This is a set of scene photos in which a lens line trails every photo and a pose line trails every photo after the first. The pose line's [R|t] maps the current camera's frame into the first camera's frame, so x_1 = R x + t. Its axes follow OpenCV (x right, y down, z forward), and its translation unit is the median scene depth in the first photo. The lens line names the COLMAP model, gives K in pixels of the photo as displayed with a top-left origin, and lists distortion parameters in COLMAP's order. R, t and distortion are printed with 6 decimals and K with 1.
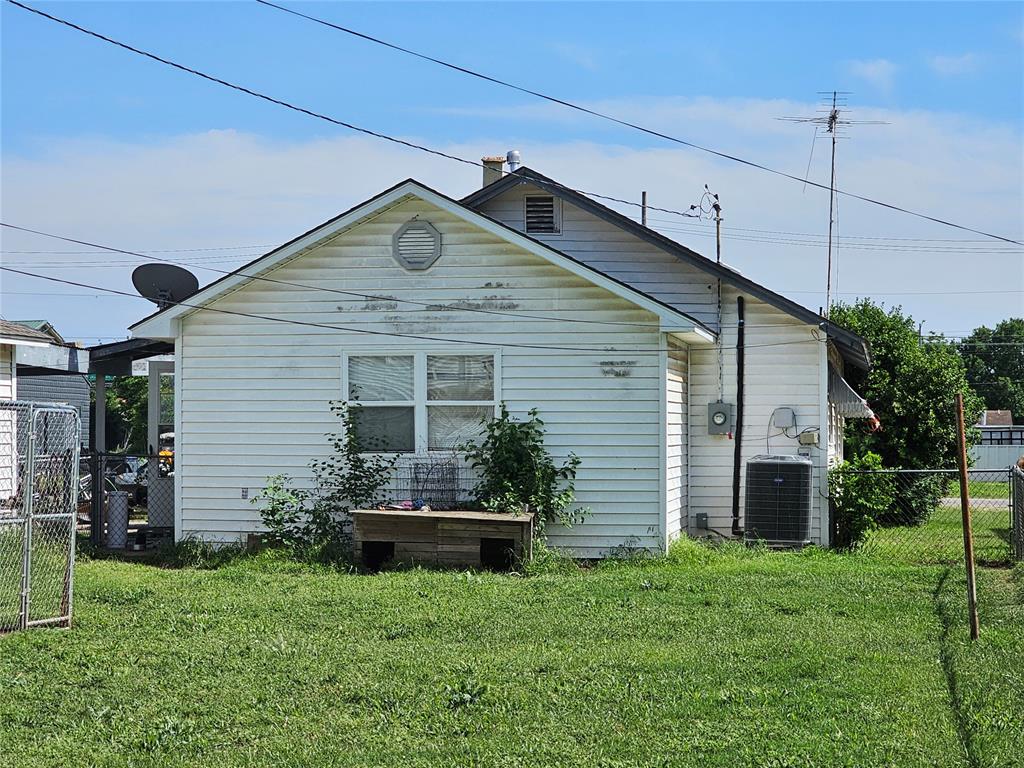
lens RADIAL K [[2392.8, 0, 481.7], [0, 2392.8, 385.2], [0, 0, 1]] dist [-1.254659, 25.832734]
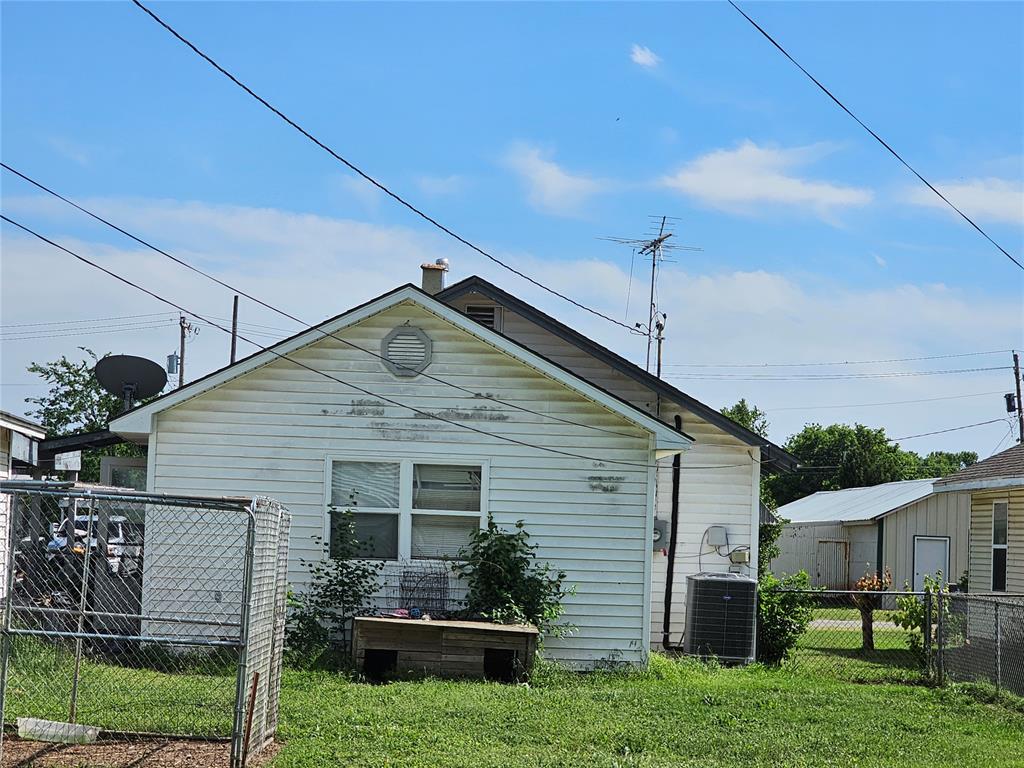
lens RADIAL K [[2392.8, 0, 481.7], [0, 2392.8, 385.2], [0, 0, 1]] dist [-1.254659, 25.832734]
pose [[0.975633, 0.046117, 0.214507, -0.209454], [-0.036549, 0.998161, -0.048361, 0.001967], [-0.216343, 0.039343, 0.975524, 0.028024]]
